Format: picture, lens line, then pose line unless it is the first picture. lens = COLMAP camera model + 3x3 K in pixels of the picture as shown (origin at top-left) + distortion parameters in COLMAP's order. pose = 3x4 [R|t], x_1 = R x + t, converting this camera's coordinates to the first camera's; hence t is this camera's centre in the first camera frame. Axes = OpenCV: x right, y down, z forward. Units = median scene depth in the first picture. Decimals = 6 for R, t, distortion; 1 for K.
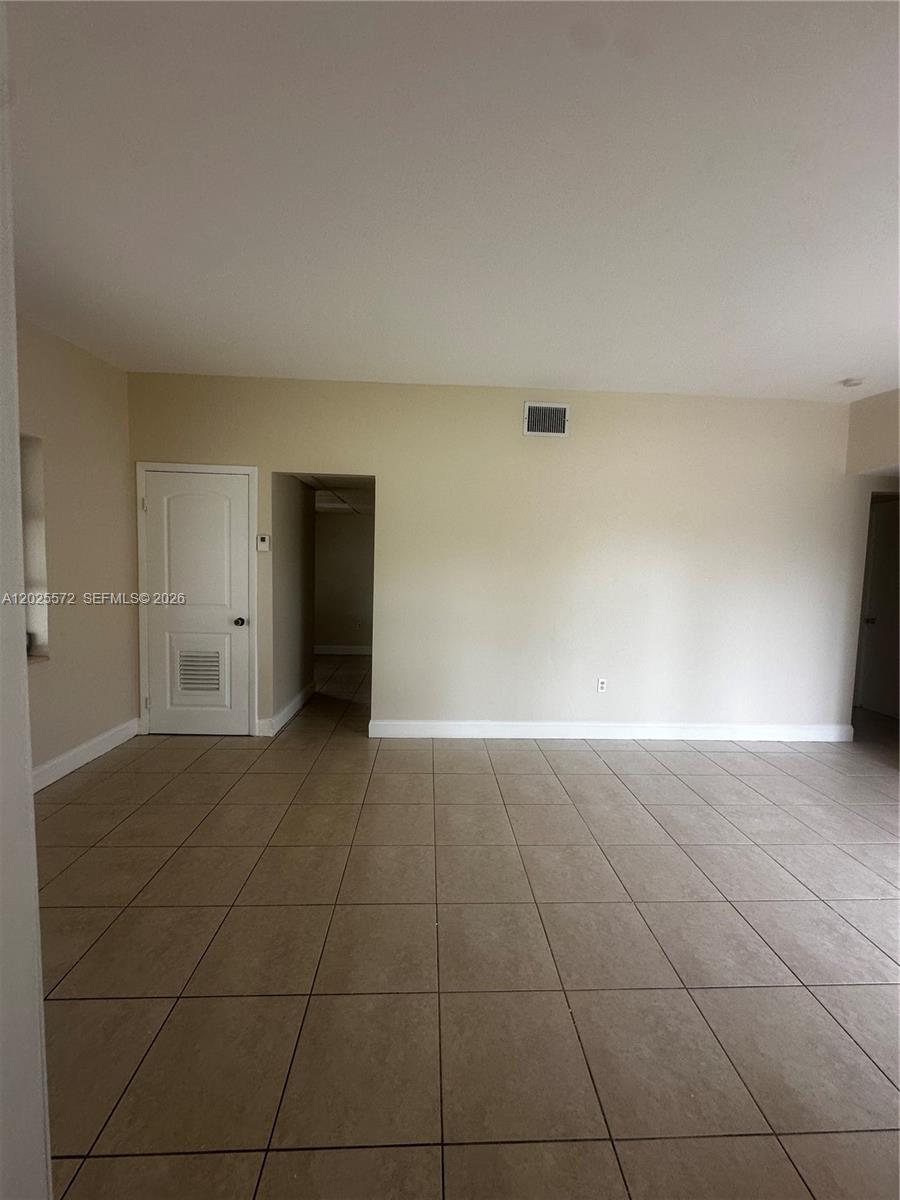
lens RADIAL K [[478.6, 0, 451.5], [0, 478.6, 600.5], [0, 0, 1]] dist [-0.004922, 0.001147]
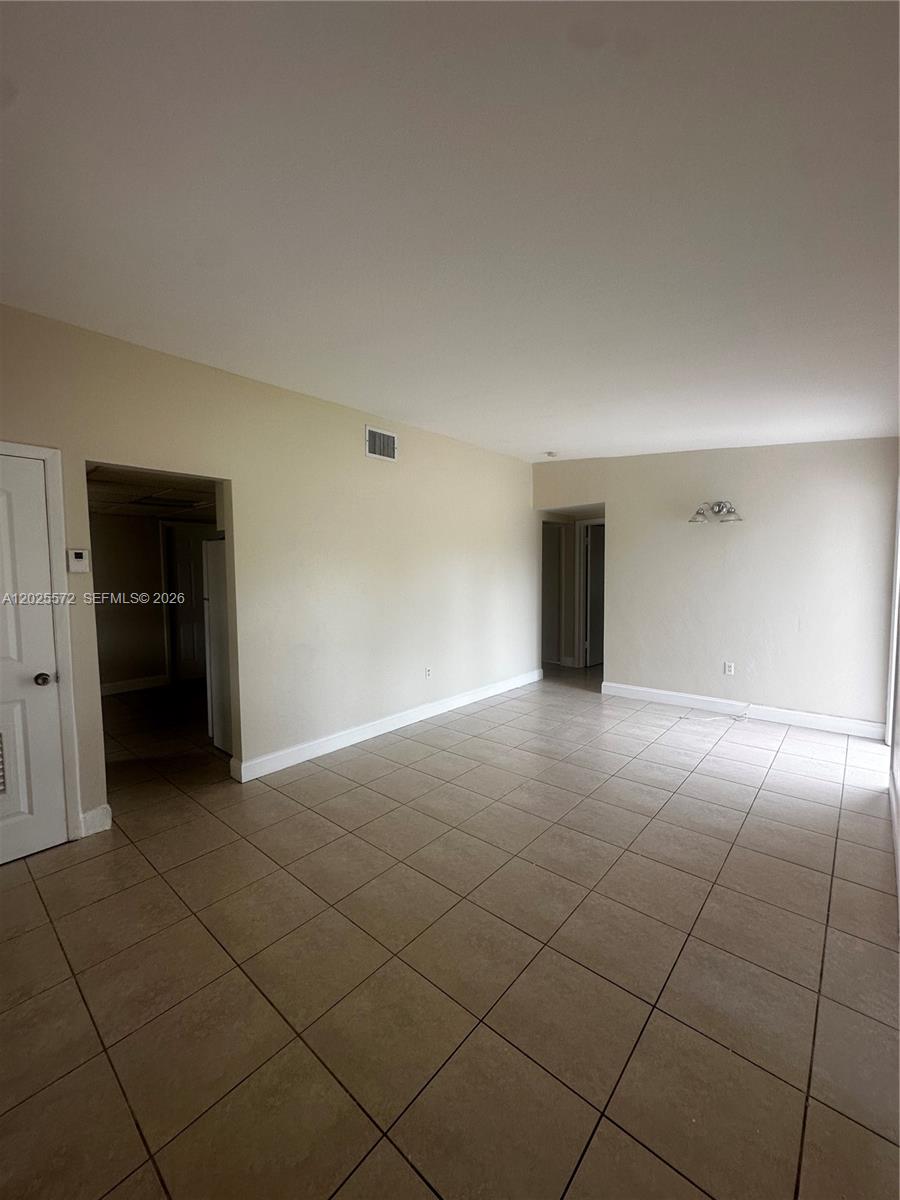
lens RADIAL K [[478.6, 0, 451.4], [0, 478.6, 600.2], [0, 0, 1]] dist [-0.004922, 0.001147]
pose [[0.689726, -0.079587, 0.719684, -0.516907], [0.077097, 0.996363, 0.036295, -0.045326], [-0.719955, 0.030452, 0.693353, 0.123365]]
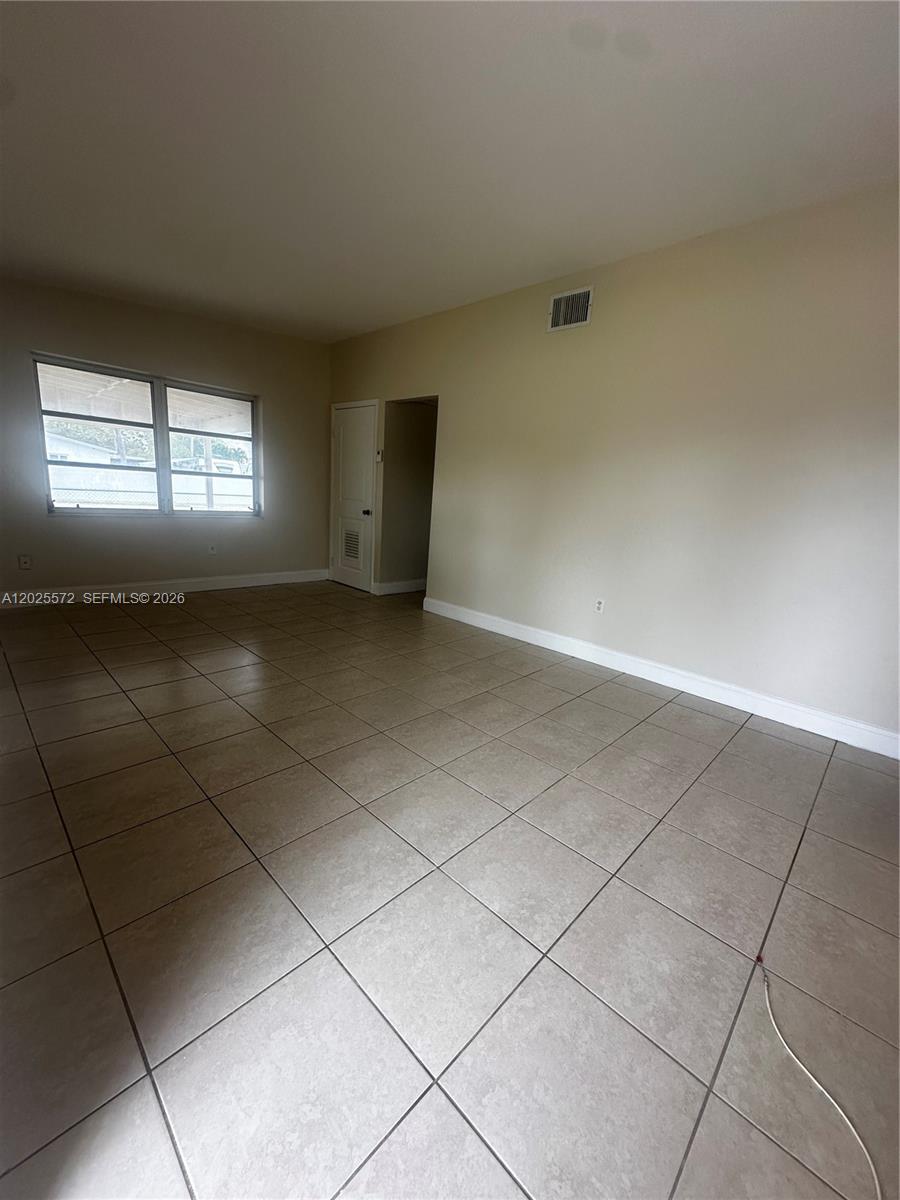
lens RADIAL K [[478.6, 0, 450.9], [0, 478.6, 599.6], [0, 0, 1]] dist [-0.004922, 0.001147]
pose [[0.686856, 0.178771, -0.704464, 0.793810], [-0.102696, 0.983424, 0.149433, 0.061559], [0.719501, -0.030293, 0.693830, 0.169949]]
